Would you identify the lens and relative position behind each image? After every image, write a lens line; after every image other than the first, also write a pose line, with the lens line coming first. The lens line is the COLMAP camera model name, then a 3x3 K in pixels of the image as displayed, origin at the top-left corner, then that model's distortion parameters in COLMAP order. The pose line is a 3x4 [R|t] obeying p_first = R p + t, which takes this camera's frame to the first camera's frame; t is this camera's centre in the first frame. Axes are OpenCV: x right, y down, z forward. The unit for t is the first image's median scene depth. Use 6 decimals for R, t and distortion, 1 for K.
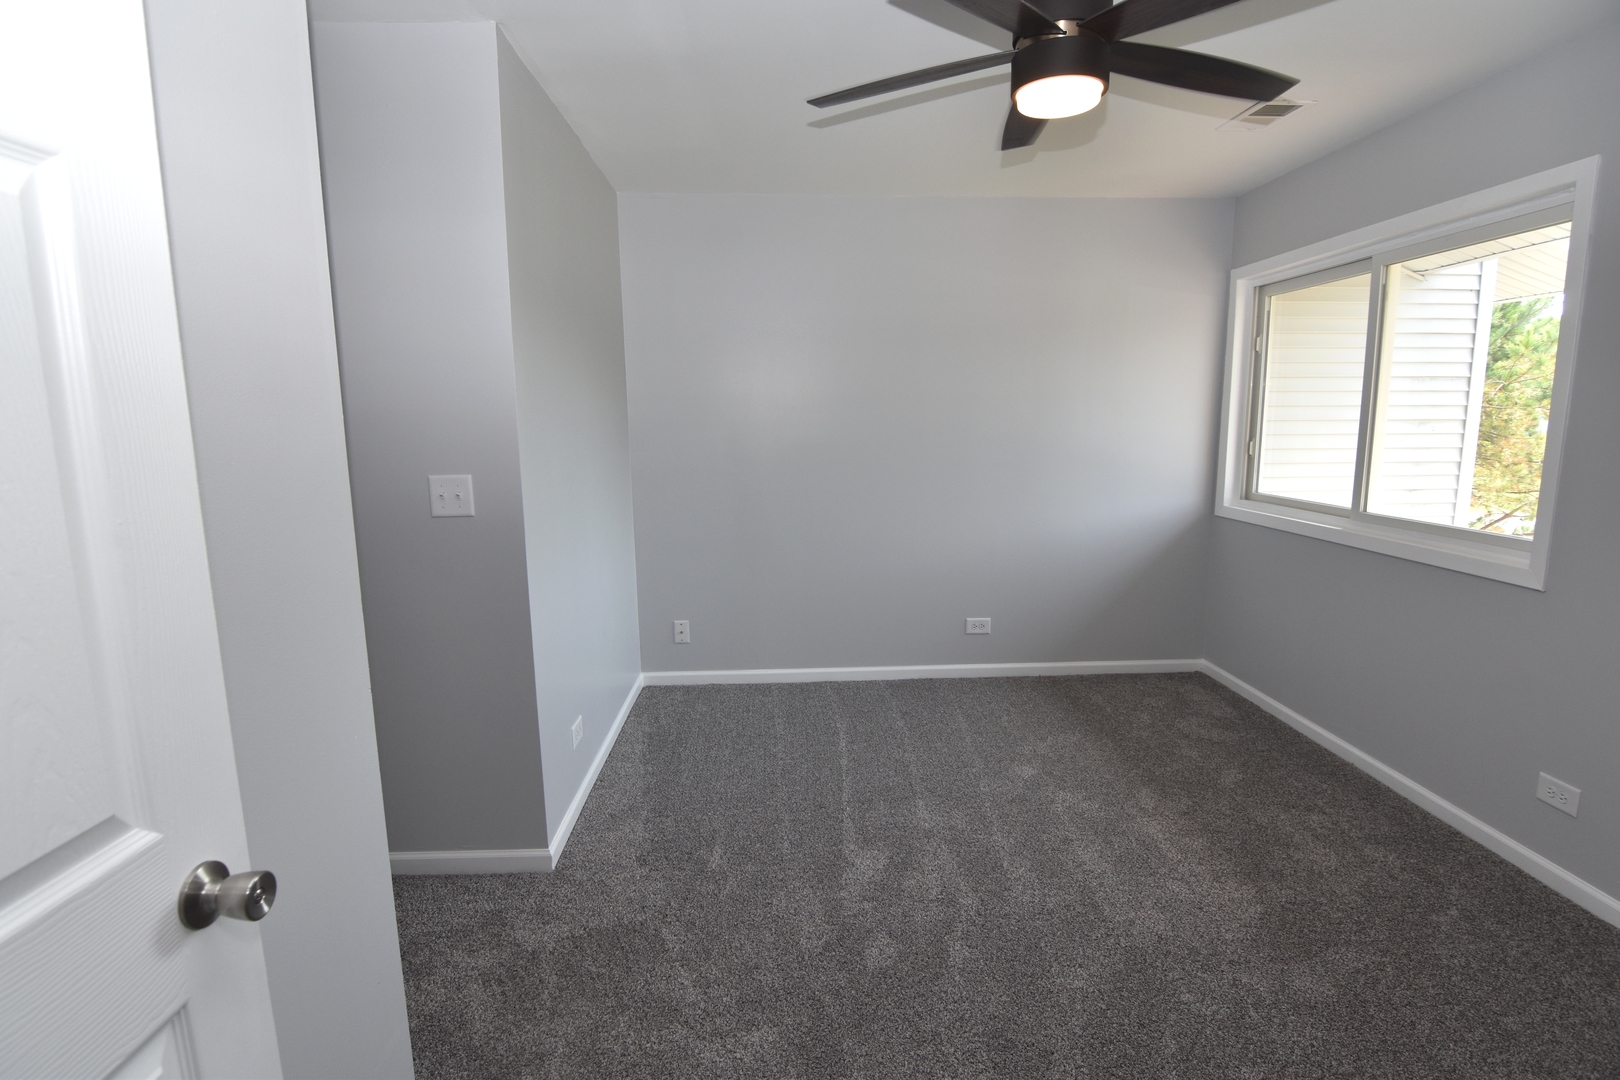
lens RADIAL K [[819.2, 0, 810.0], [0, 819.2, 540.0], [0, 0, 1]] dist [-0.001430, -0.000536]
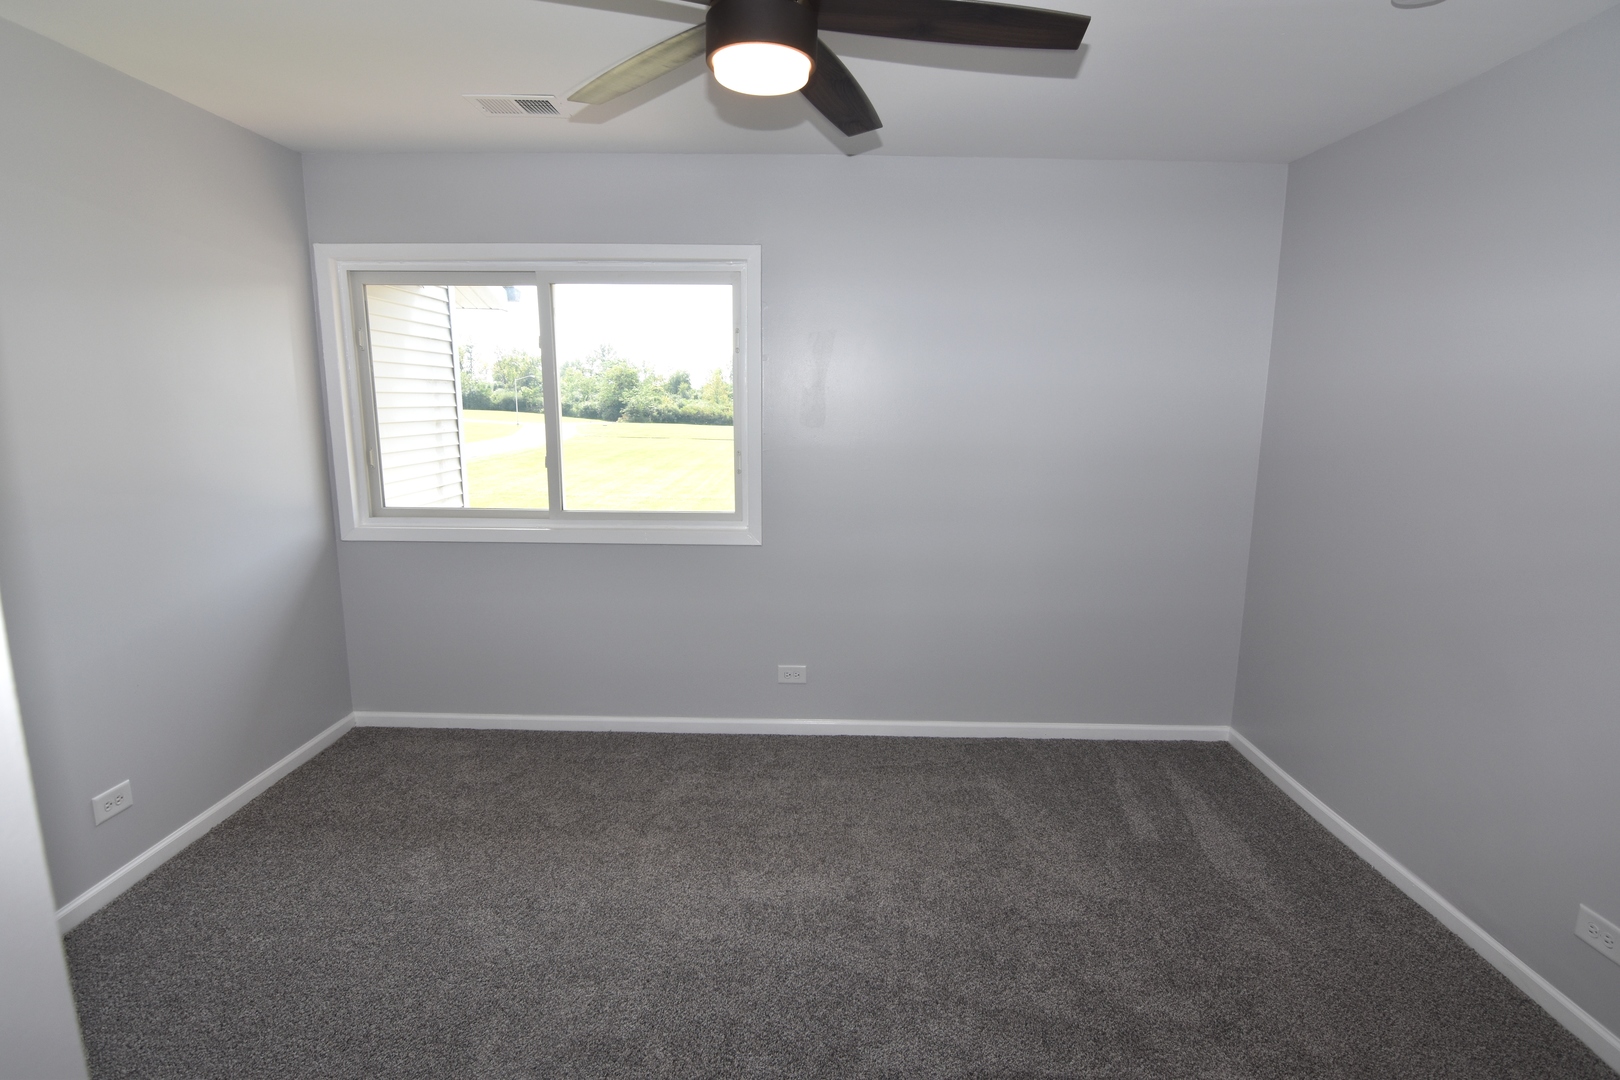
lens RADIAL K [[791.5, 0, 810.0], [0, 791.5, 540.0], [0, 0, 1]] dist [-0.000695, -0.000277]
pose [[0.060276, -0.158793, 0.985470, -0.293654], [0.146534, 0.977977, 0.148623, -0.087555], [-0.987367, 0.135447, 0.082217, 0.502002]]
